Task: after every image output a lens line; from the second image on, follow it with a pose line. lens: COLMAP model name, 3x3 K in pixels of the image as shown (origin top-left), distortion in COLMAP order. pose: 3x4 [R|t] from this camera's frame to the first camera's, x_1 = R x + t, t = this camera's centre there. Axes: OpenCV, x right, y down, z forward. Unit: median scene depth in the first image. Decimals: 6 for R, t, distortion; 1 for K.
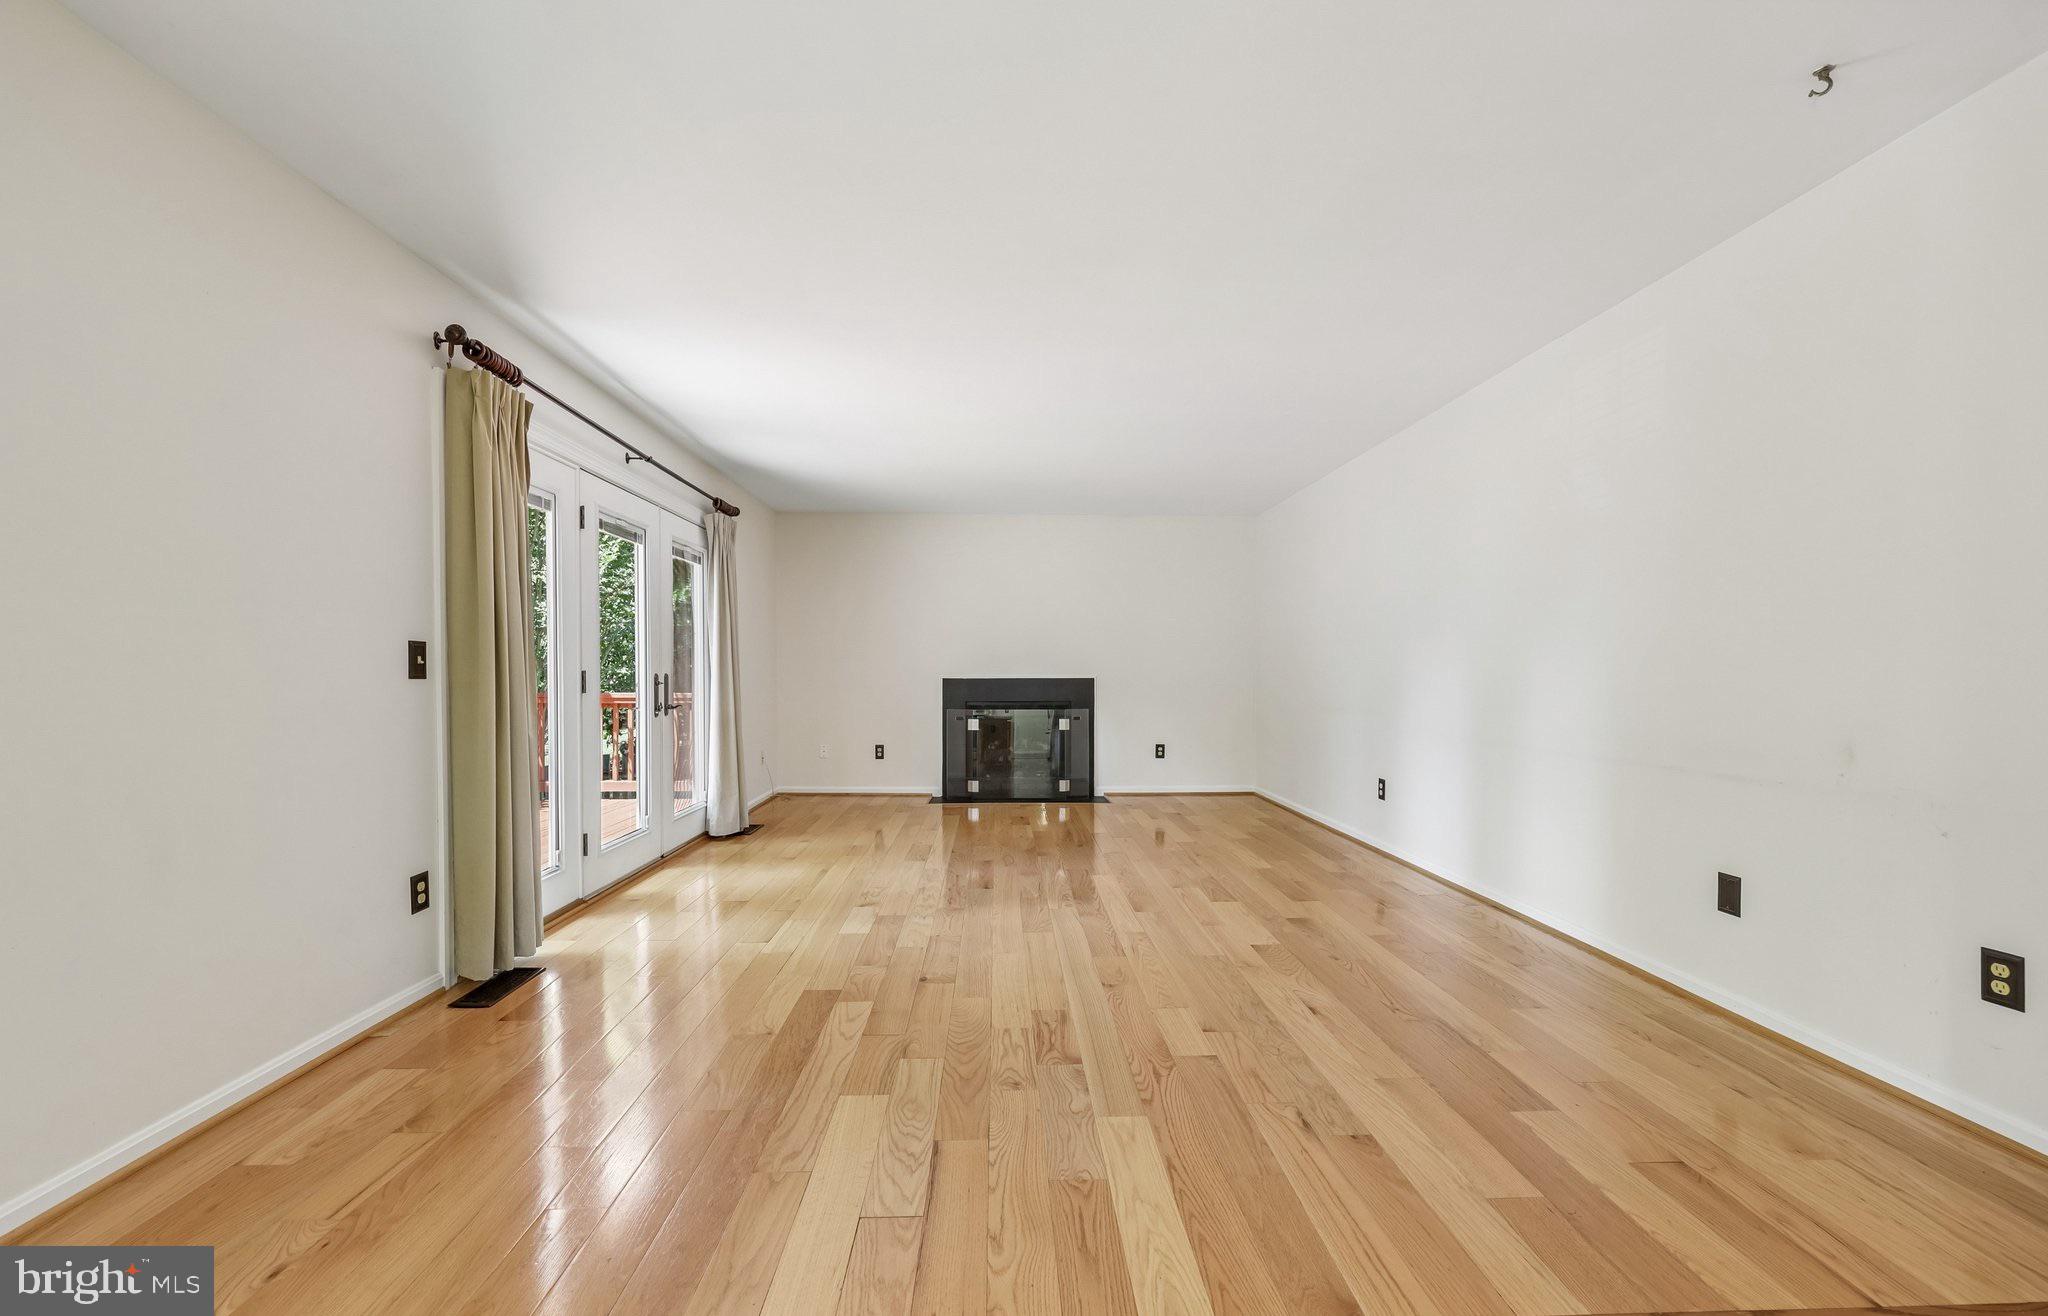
lens RADIAL K [[840.4, 0, 1020.9], [0, 840.4, 675.1], [0, 0, 1]] dist [-0.001095, -0.000051]
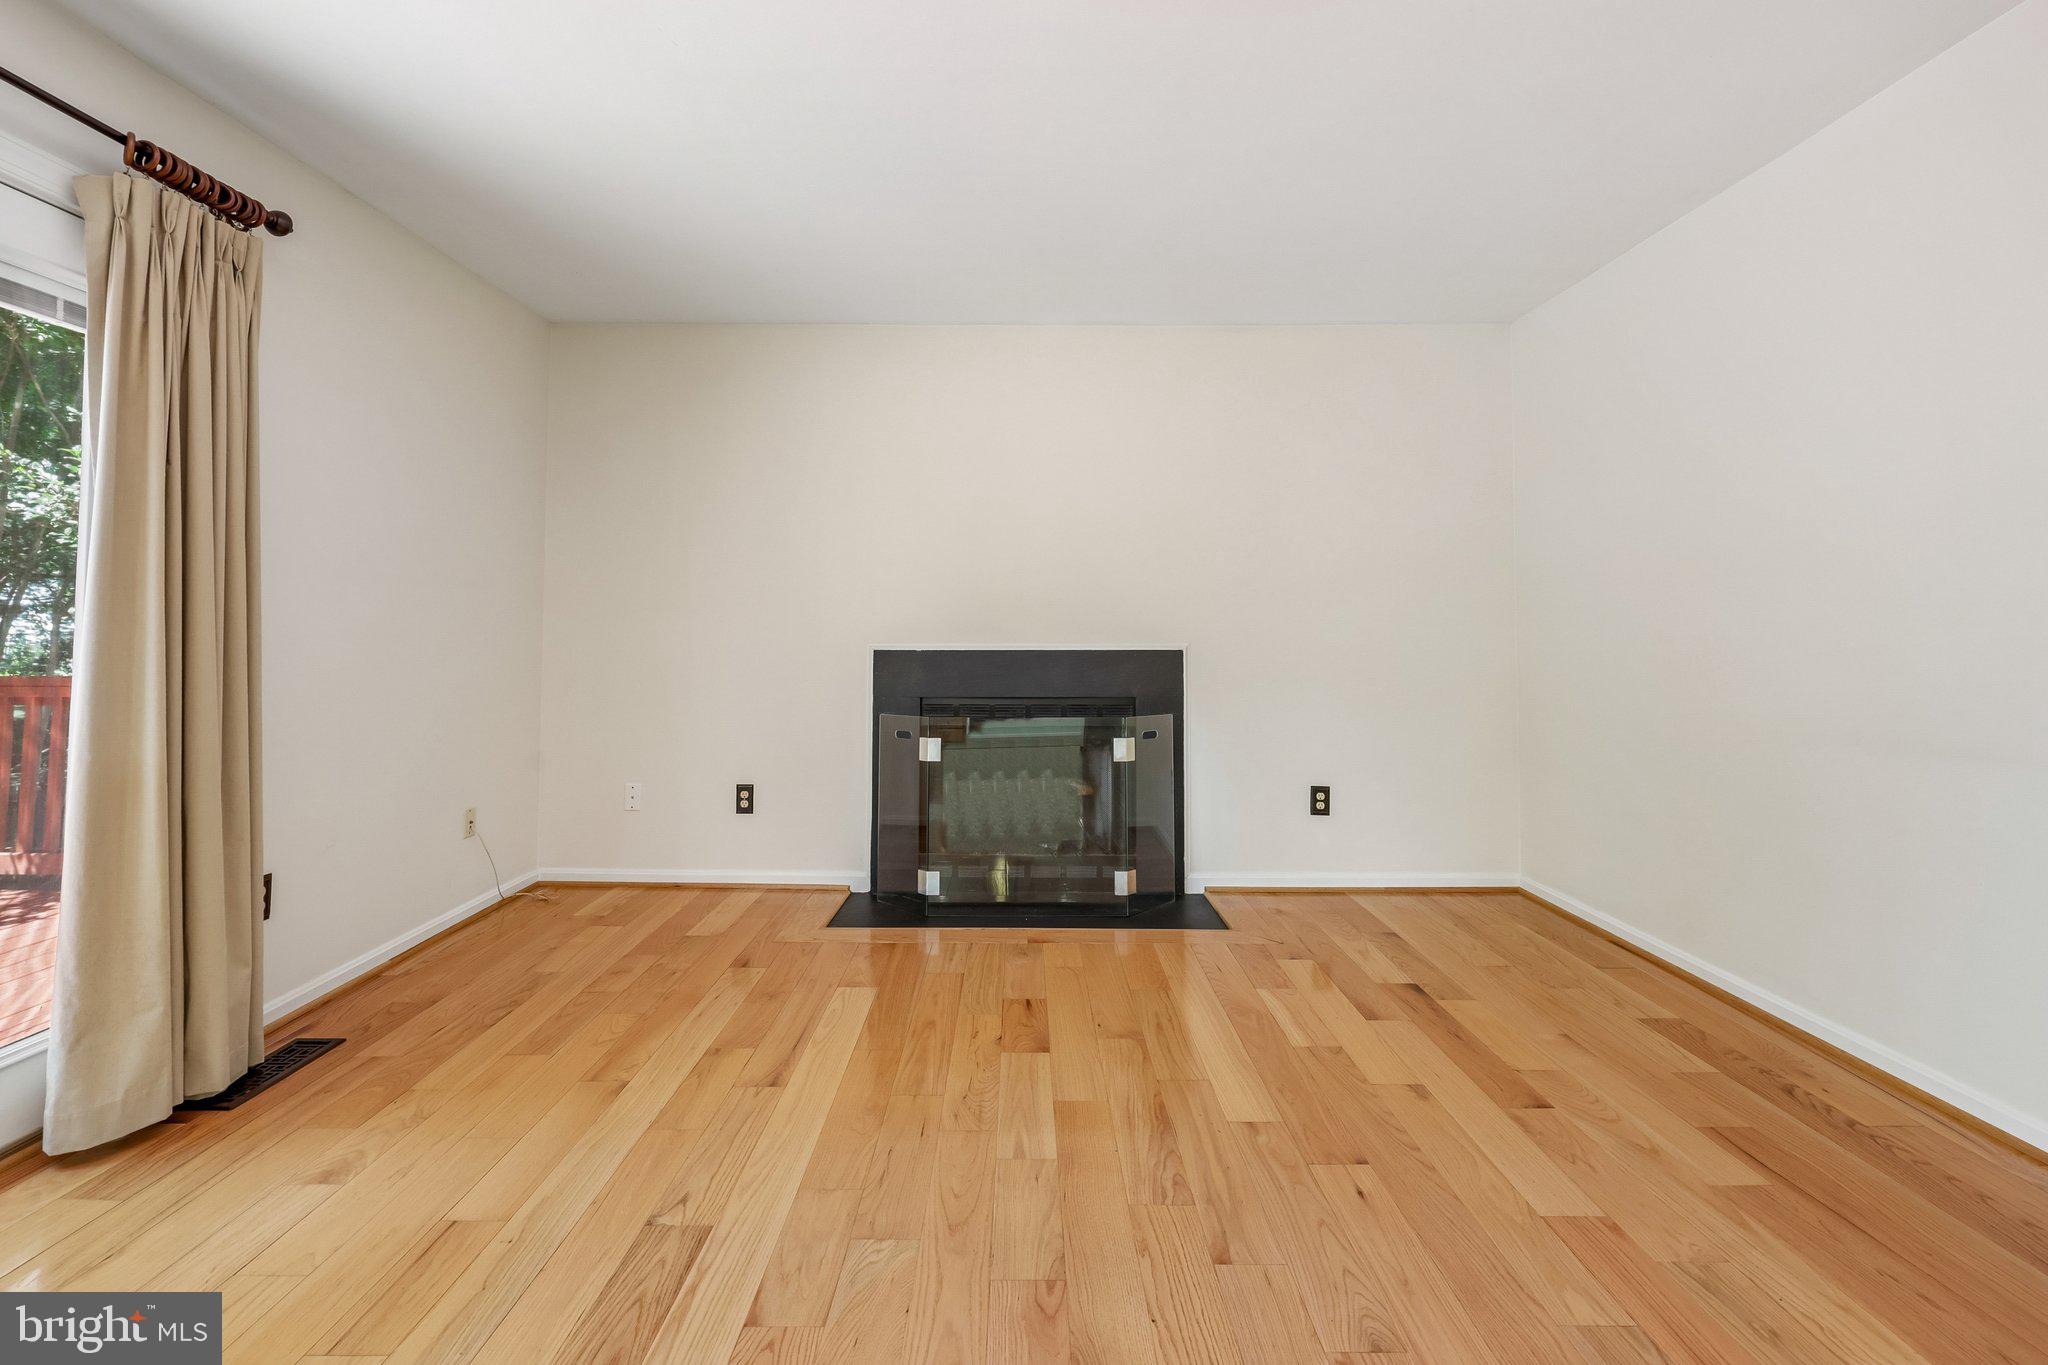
lens RADIAL K [[852.2, 0, 1016.4], [0, 852.2, 599.2], [0, 0, 1]] dist [-0.001546, -0.000396]
pose [[0.999149, -0.002423, -0.041166, 0.011680], [0.000534, 0.998949, -0.045830, -0.003093], [0.041234, 0.045769, 0.998101, 0.514654]]
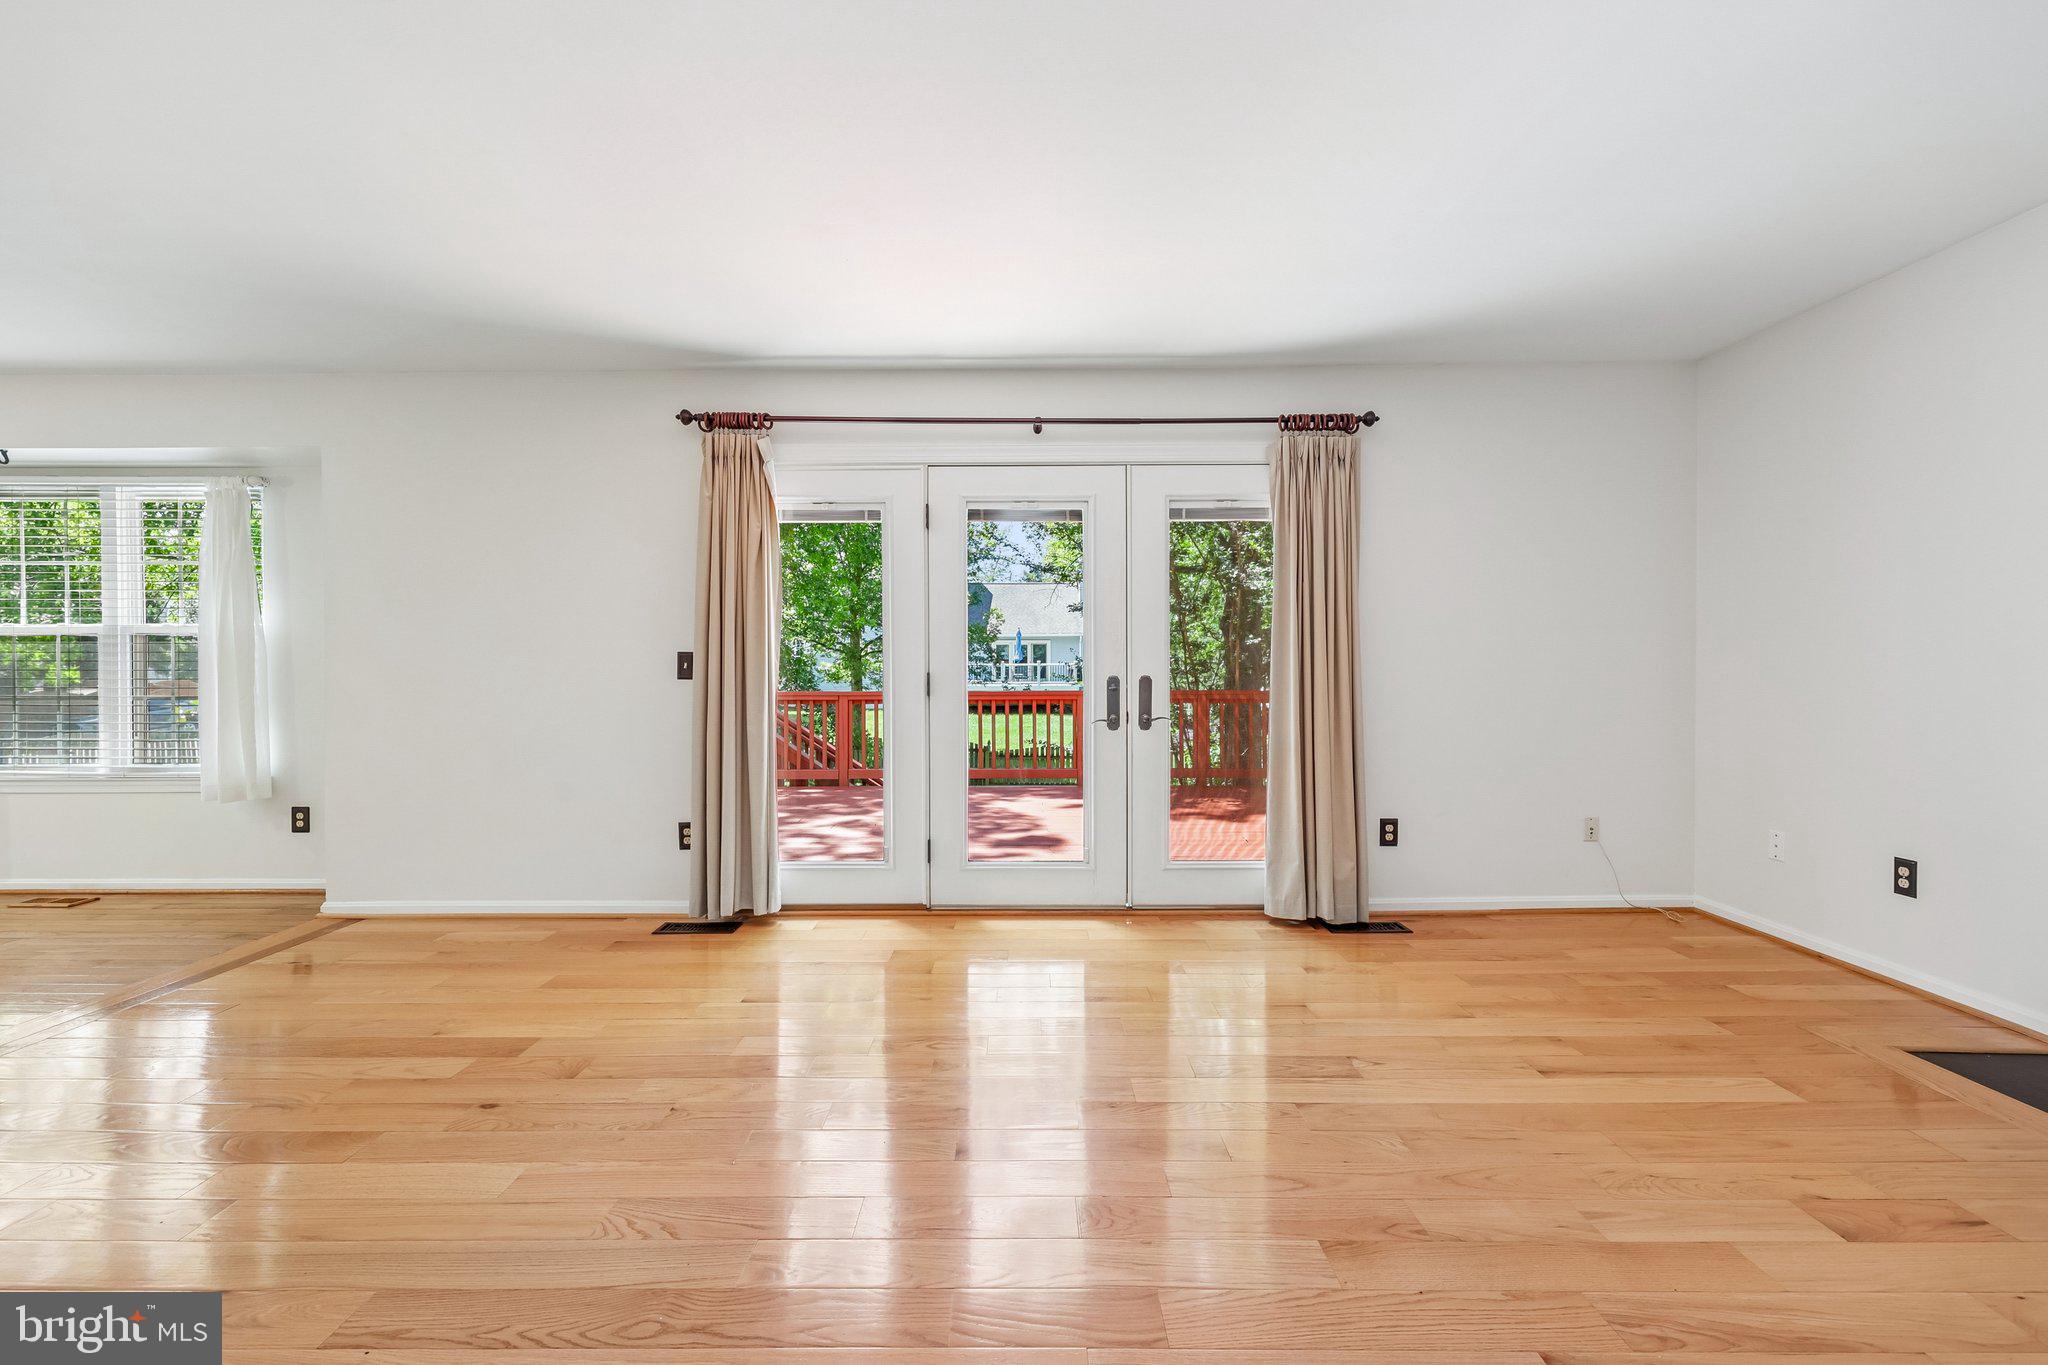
lens RADIAL K [[833.0, 0, 1019.4], [0, 833.0, 669.9], [0, 0, 1]] dist [-0.000412, 0.000224]
pose [[-0.035260, -0.004028, -0.999370, 0.242535], [-0.001849, 0.999990, -0.003965, -0.002704], [0.999376, 0.001708, -0.035267, 0.621226]]
